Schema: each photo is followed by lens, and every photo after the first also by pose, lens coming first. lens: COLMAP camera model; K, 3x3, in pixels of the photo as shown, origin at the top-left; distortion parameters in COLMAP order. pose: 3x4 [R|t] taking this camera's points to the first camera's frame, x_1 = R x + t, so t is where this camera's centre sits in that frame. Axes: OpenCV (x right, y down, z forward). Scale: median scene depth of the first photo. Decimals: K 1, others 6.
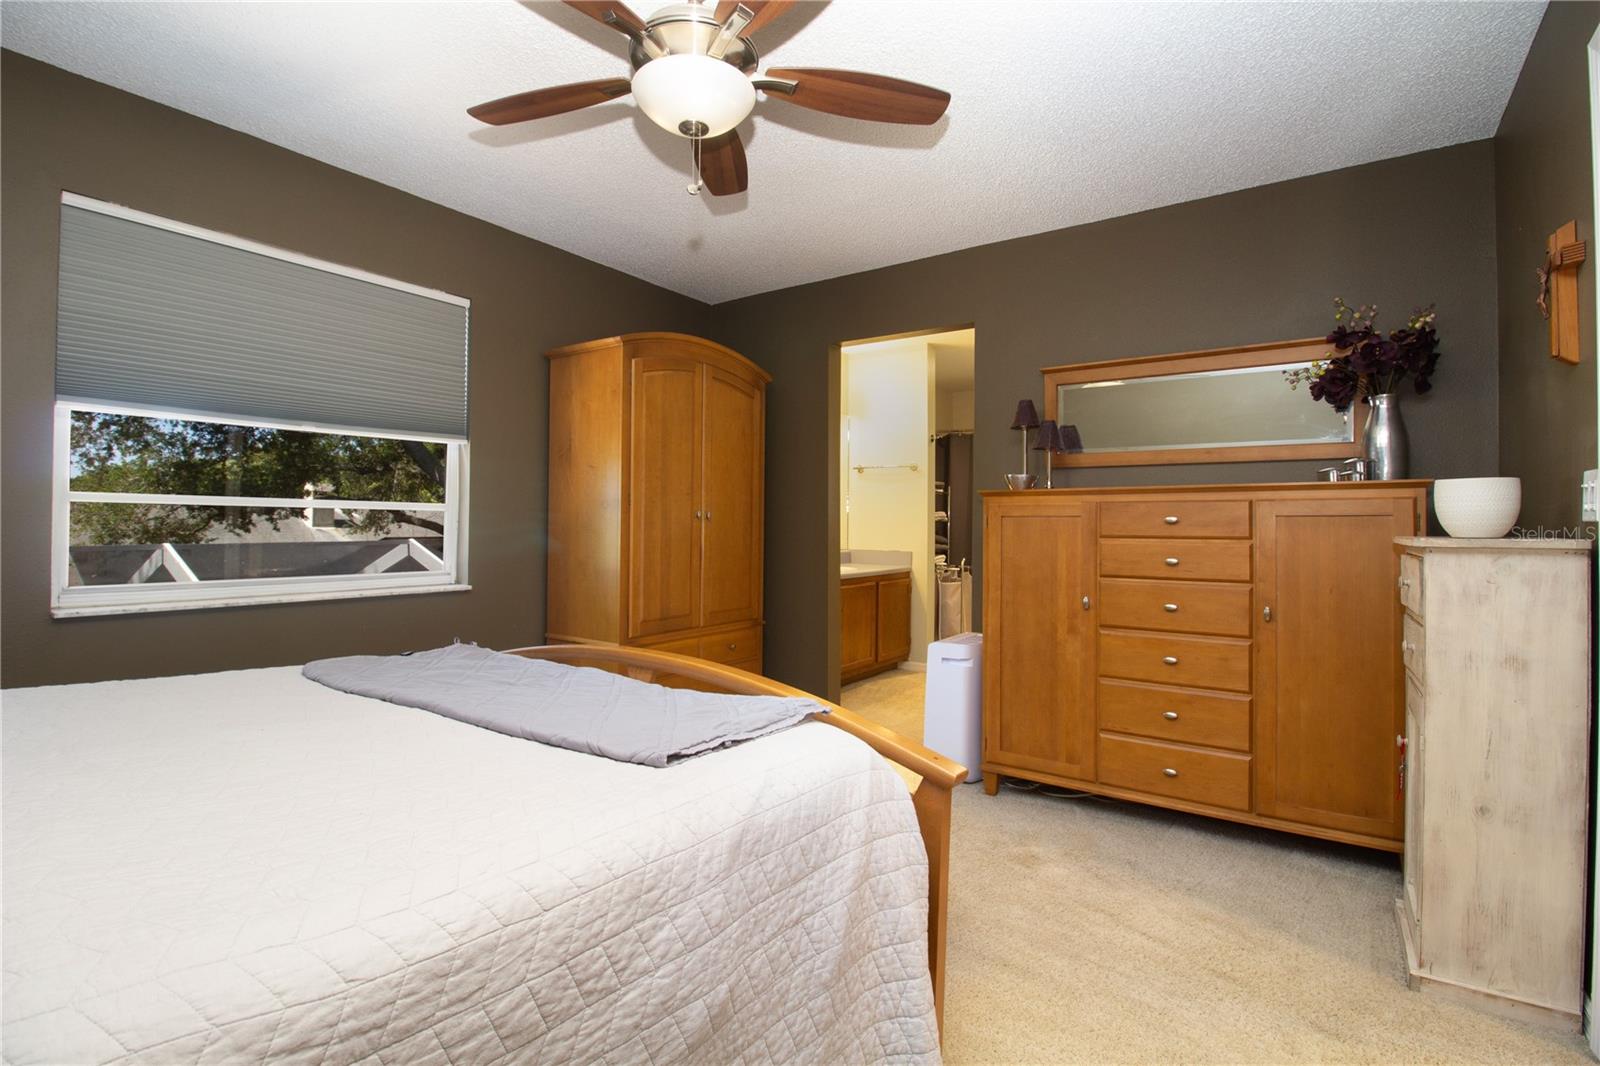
lens RADIAL K [[734.5, 0, 792.3], [0, 734.5, 523.5], [0, 0, 1]] dist [-0.018579, -0.000258]
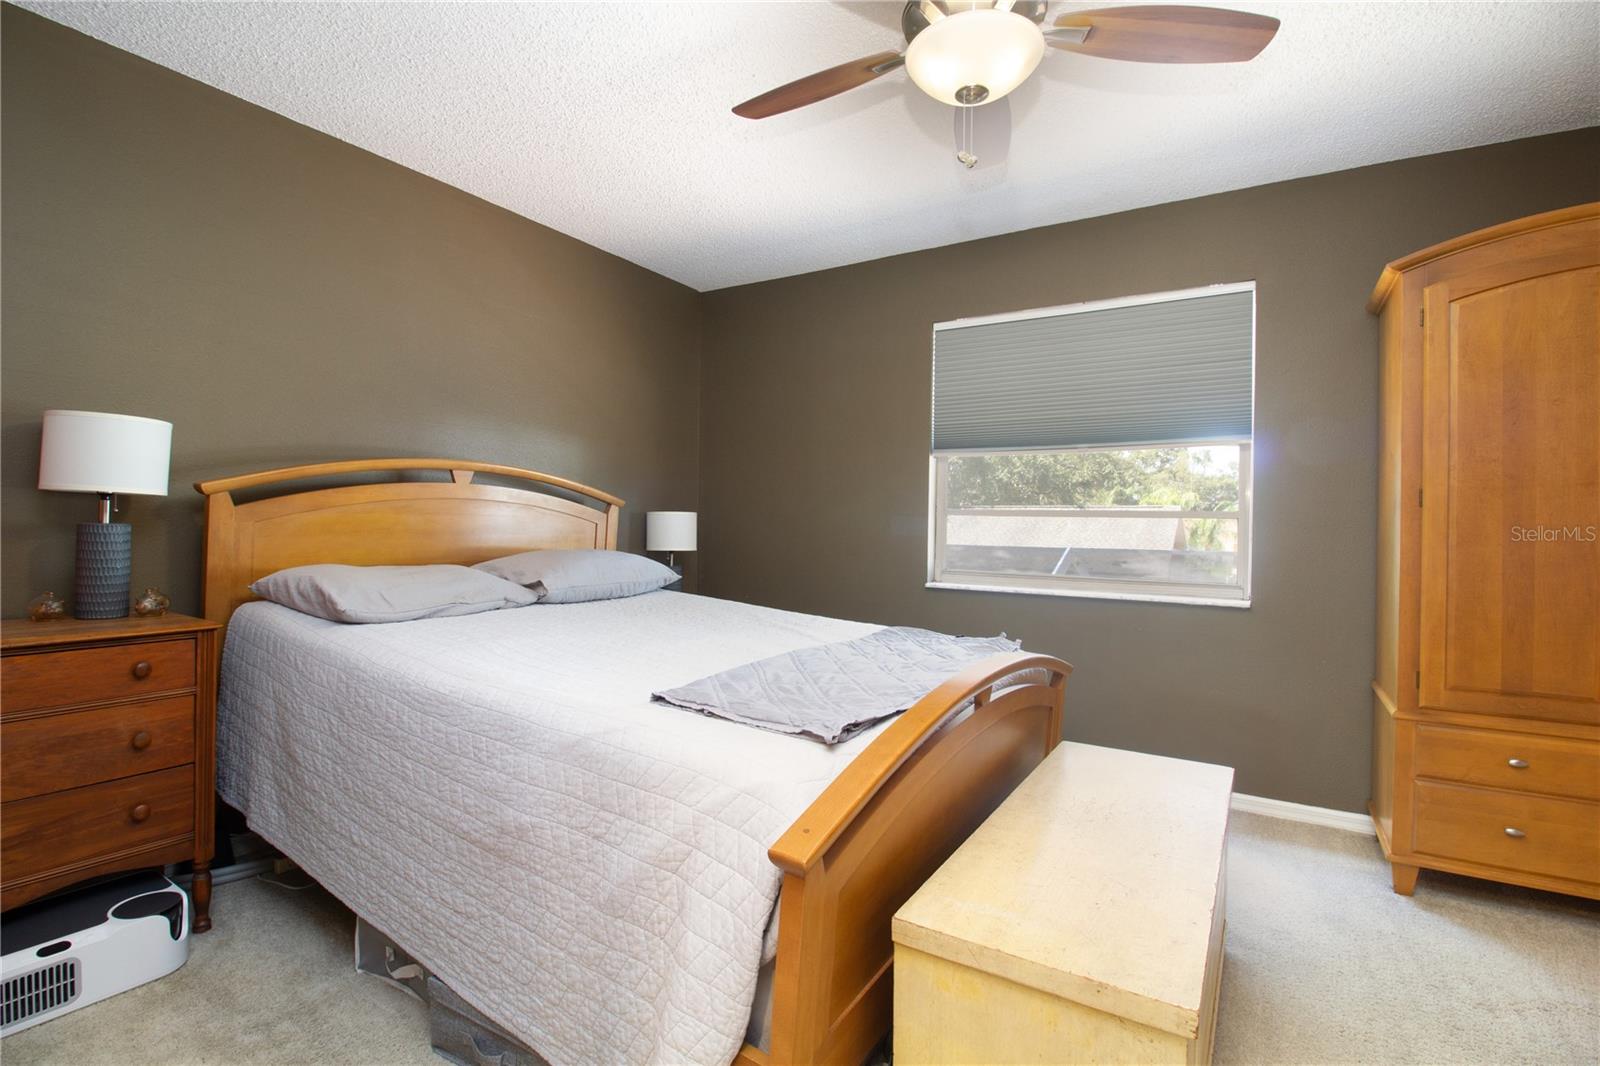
lens RADIAL K [[734.5, 0, 792.3], [0, 734.5, 523.5], [0, 0, 1]] dist [-0.018579, -0.000258]
pose [[0.060421, -0.008139, -0.998140, 1.135228], [-0.010484, 0.999906, -0.008788, 0.006019], [0.998118, 0.010996, 0.060330, 1.097973]]
